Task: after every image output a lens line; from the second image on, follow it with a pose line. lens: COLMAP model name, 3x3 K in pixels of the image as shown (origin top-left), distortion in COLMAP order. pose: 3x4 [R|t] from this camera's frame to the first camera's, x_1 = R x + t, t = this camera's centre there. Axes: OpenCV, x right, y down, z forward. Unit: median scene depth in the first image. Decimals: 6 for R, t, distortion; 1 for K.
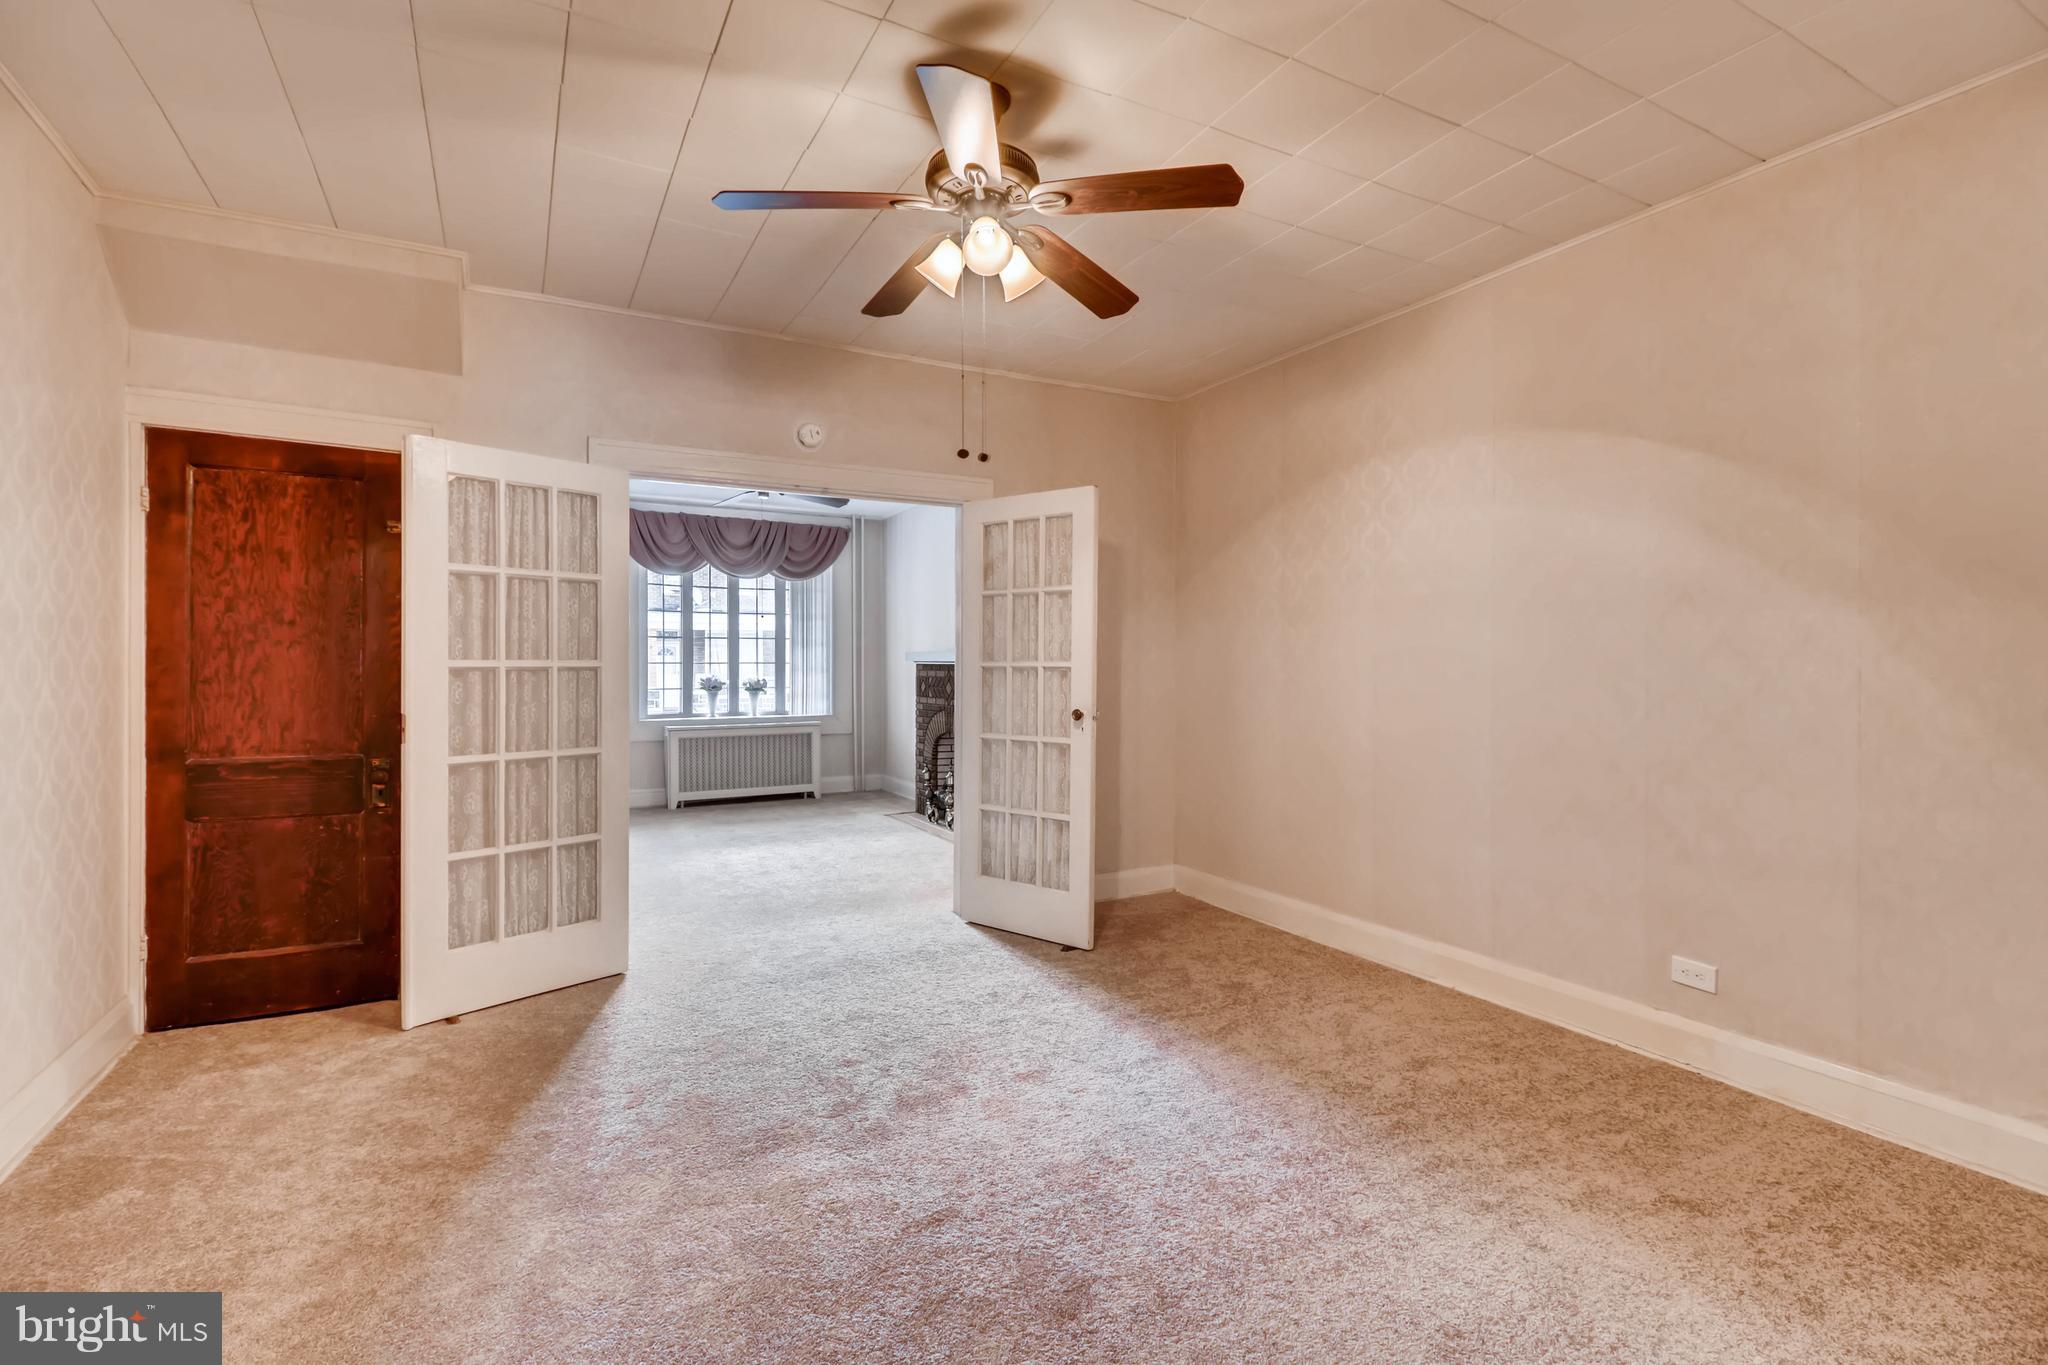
lens RADIAL K [[941.2, 0, 1023.4], [0, 941.2, 677.0], [0, 0, 1]] dist [0.017270, -0.010813]
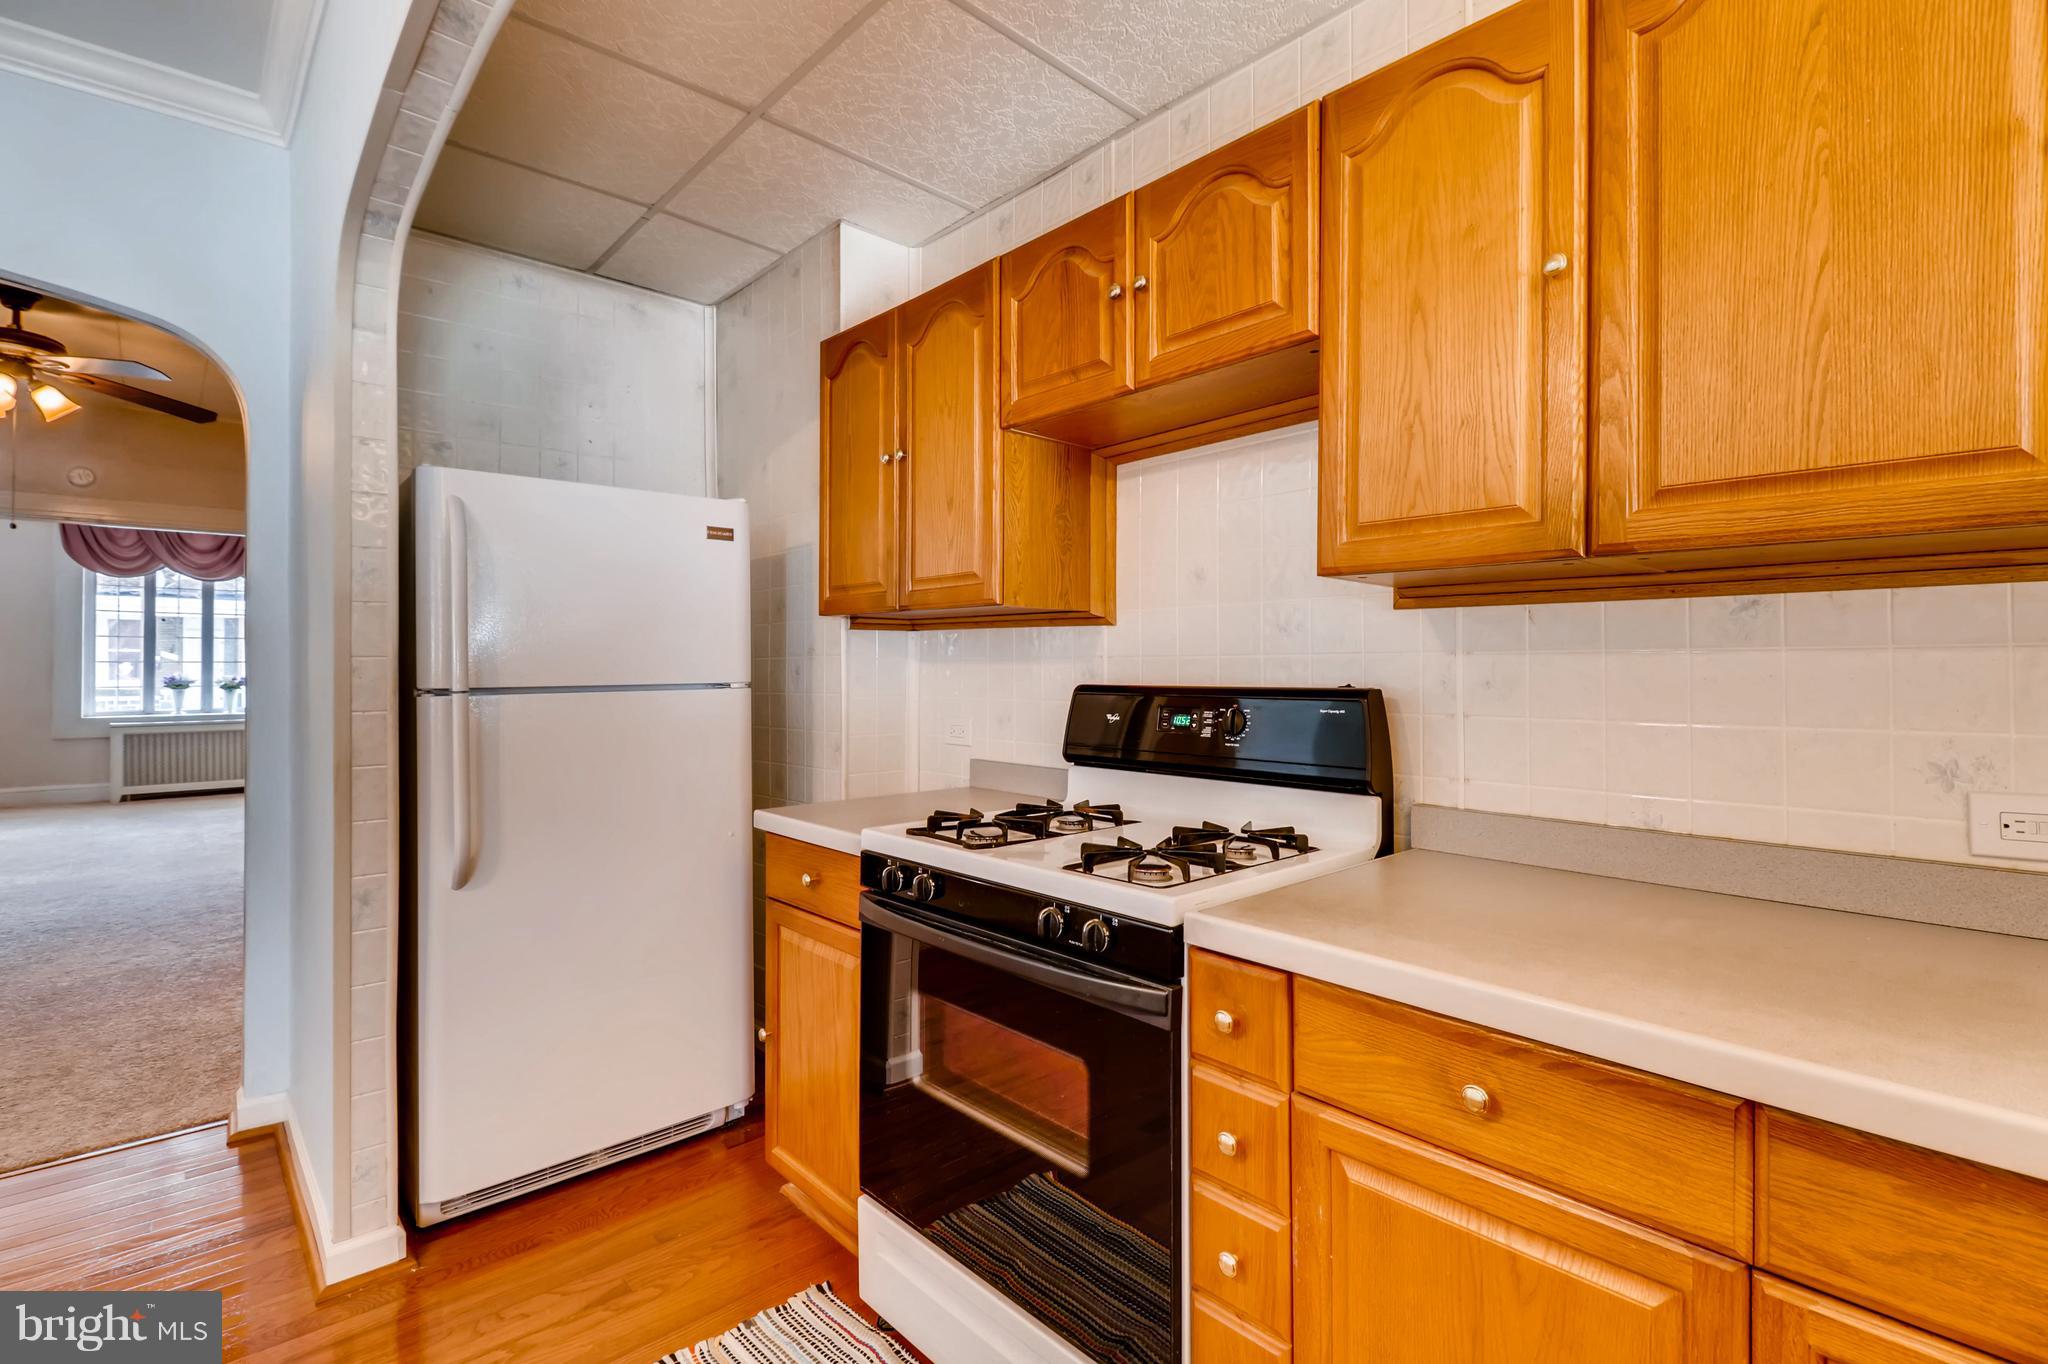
lens RADIAL K [[941.2, 0, 1034.5], [0, 941.2, 657.4], [0, 0, 1]] dist [0.017270, -0.010813]
pose [[0.970252, 0.002585, 0.242084, 0.338852], [0.002248, 0.999804, -0.019686, 0.003343], [-0.242088, 0.019644, 0.970055, -0.245663]]
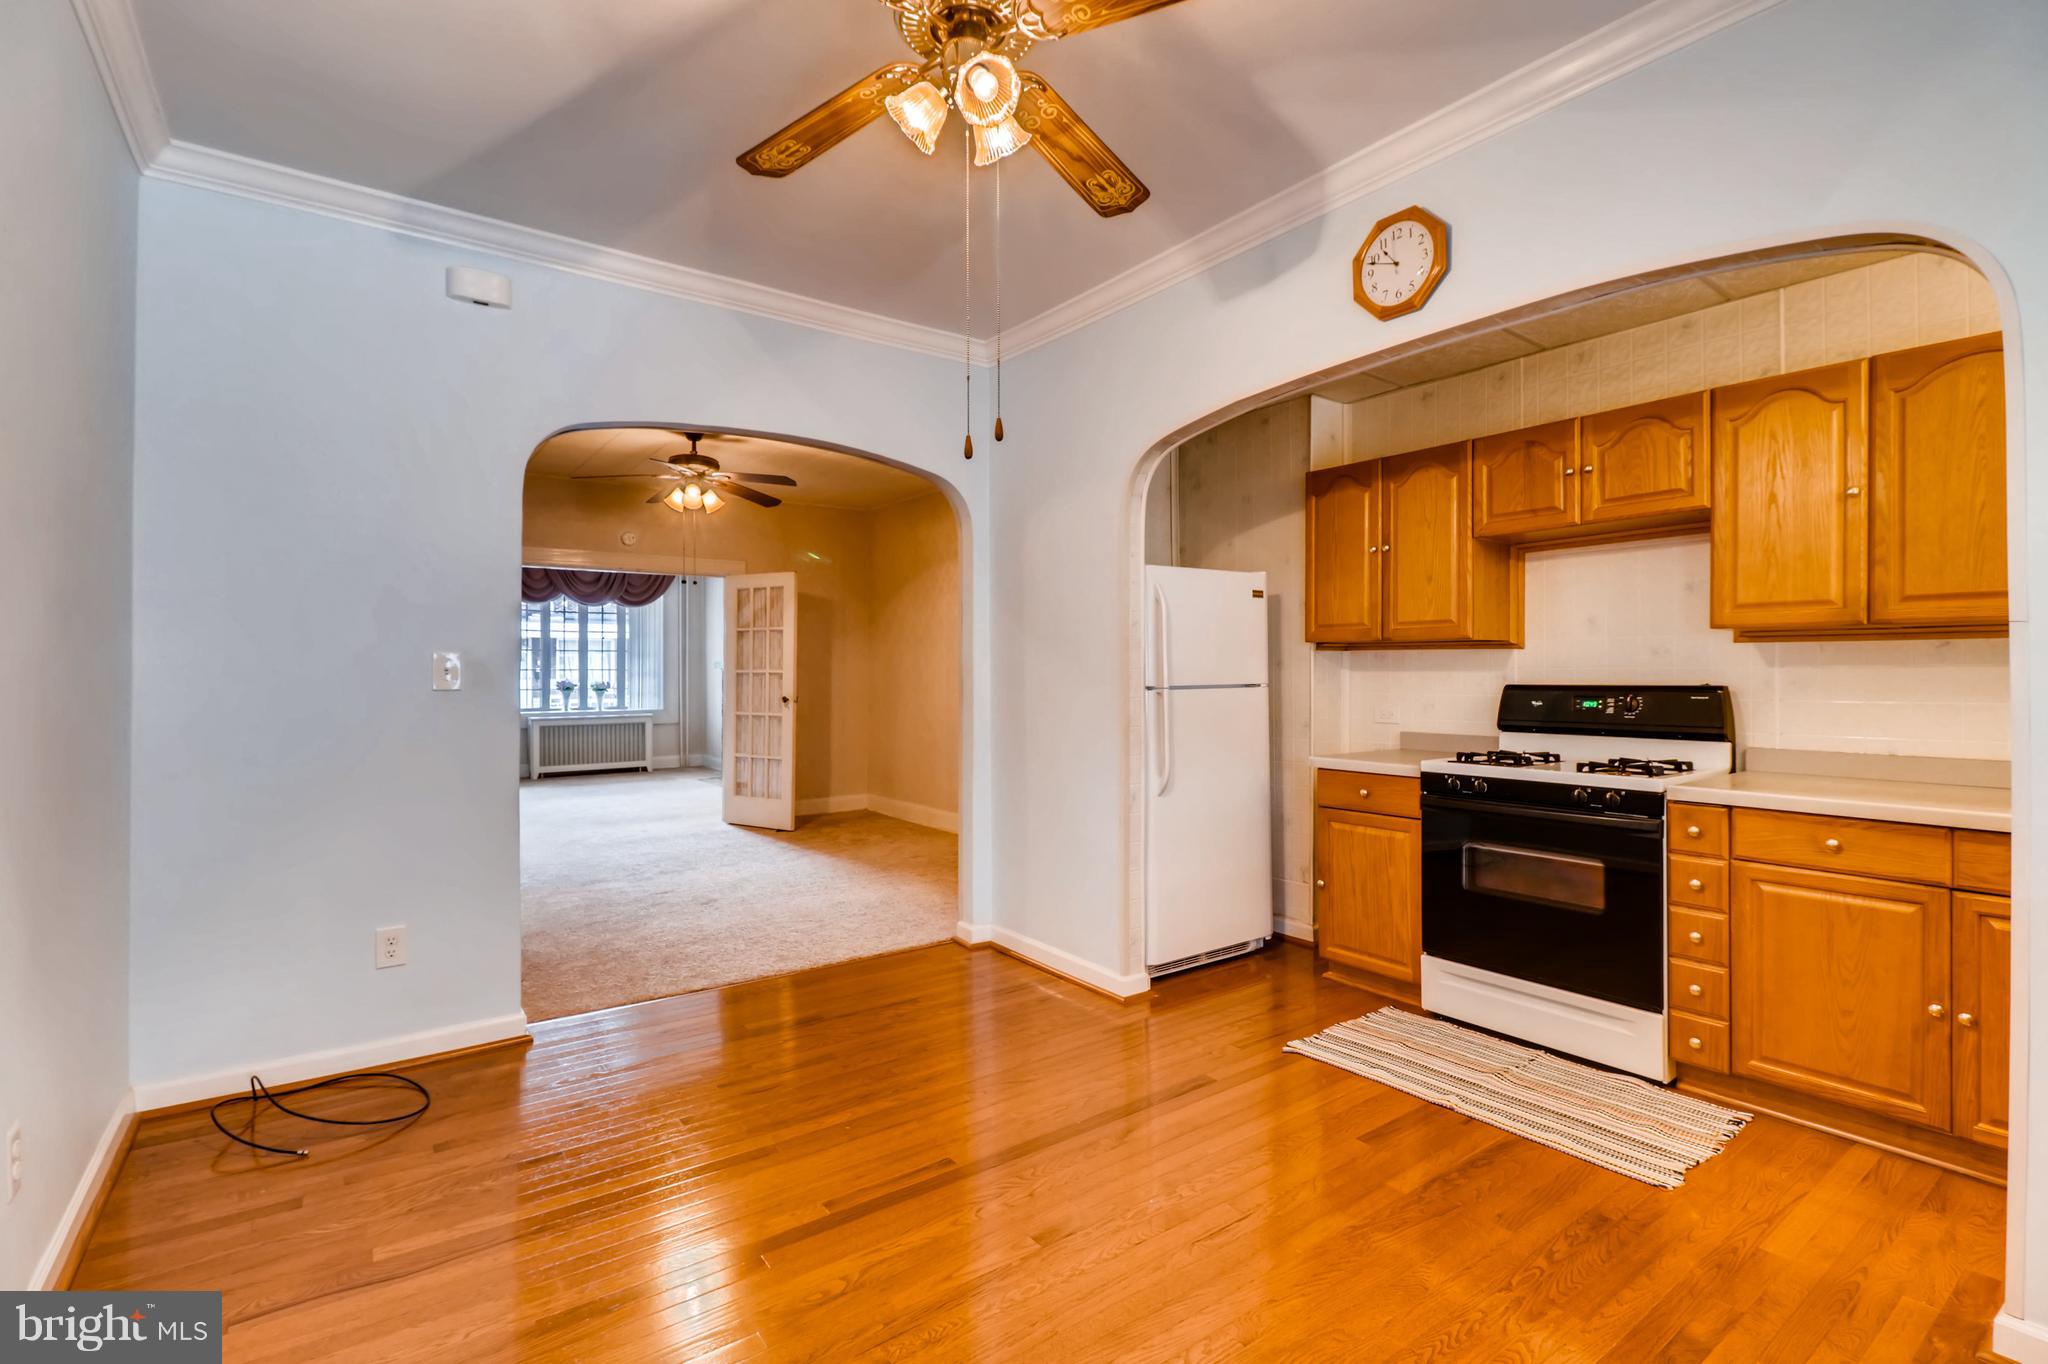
lens RADIAL K [[941.2, 0, 1028.8], [0, 941.2, 671.6], [0, 0, 1]] dist [0.017270, -0.010813]
pose [[0.990236, -0.000956, 0.139399, 0.128623], [0.002556, 0.999933, -0.011303, 0.004216], [-0.139379, 0.011549, 0.990172, -0.404854]]
